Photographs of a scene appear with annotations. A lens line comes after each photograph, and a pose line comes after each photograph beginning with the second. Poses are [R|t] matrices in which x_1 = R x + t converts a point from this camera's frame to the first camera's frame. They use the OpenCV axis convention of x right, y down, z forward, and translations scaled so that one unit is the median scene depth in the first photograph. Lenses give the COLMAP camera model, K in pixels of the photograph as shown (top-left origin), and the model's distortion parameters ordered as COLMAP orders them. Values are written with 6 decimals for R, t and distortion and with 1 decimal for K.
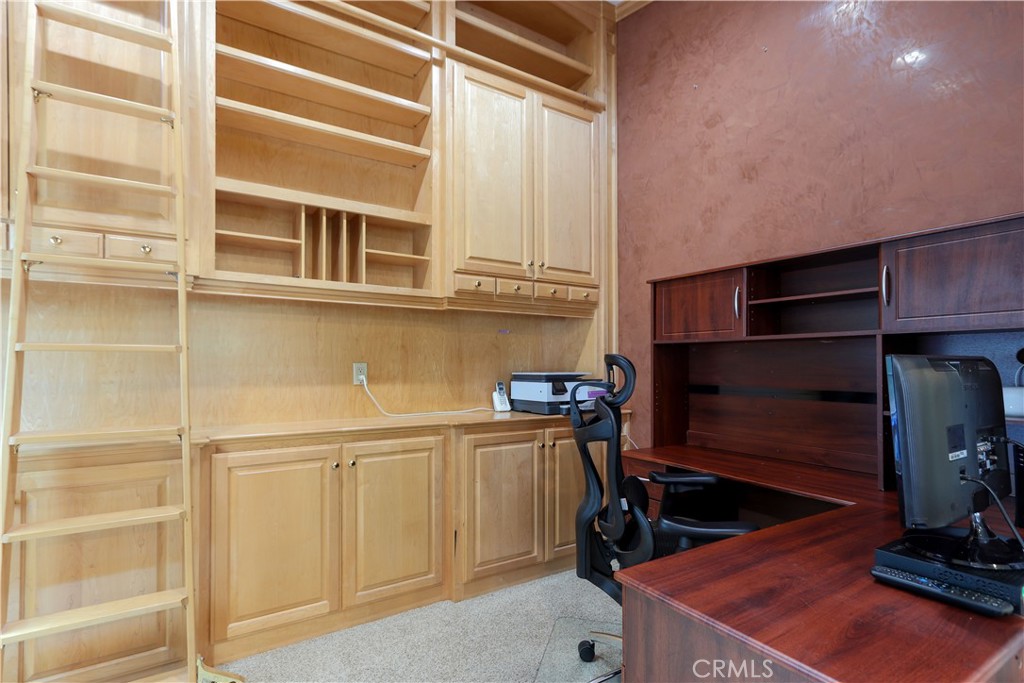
lens RADIAL K [[477.4, 0, 508.6], [0, 477.4, 349.0], [0, 0, 1]] dist [-0.002117, 0.007815]
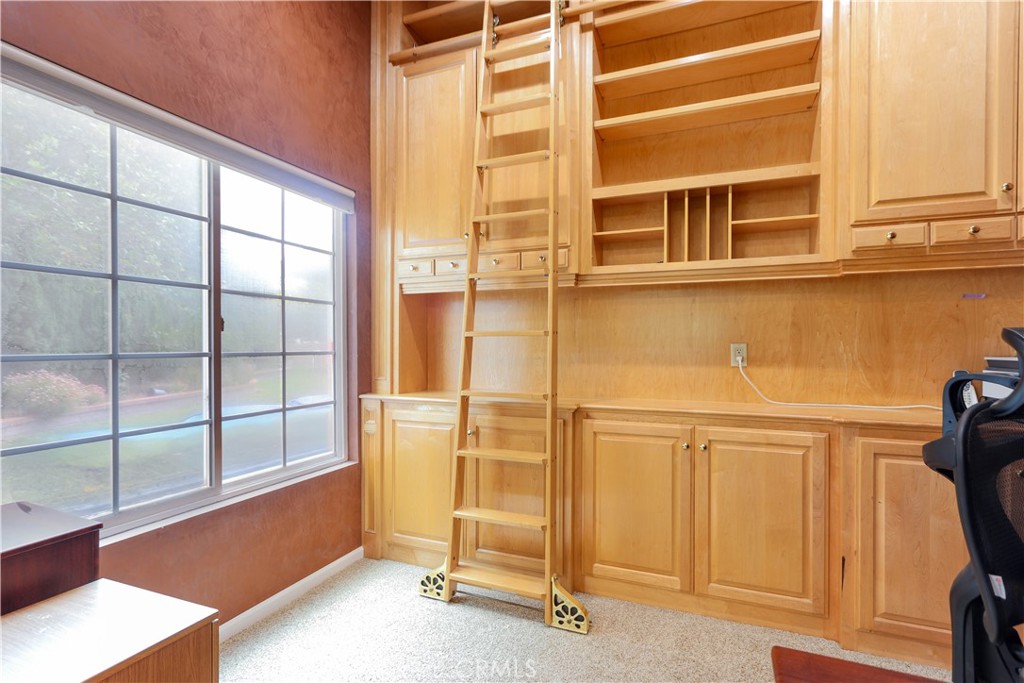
lens RADIAL K [[485.9, 0, 541.1], [0, 485.9, 333.9], [0, 0, 1]] dist [0.001458, 0.000498]
pose [[0.606944, -0.019587, -0.794503, 0.228551], [0.026518, 0.999639, -0.004386, 0.004898], [0.794302, -0.018406, 0.607244, 0.127108]]
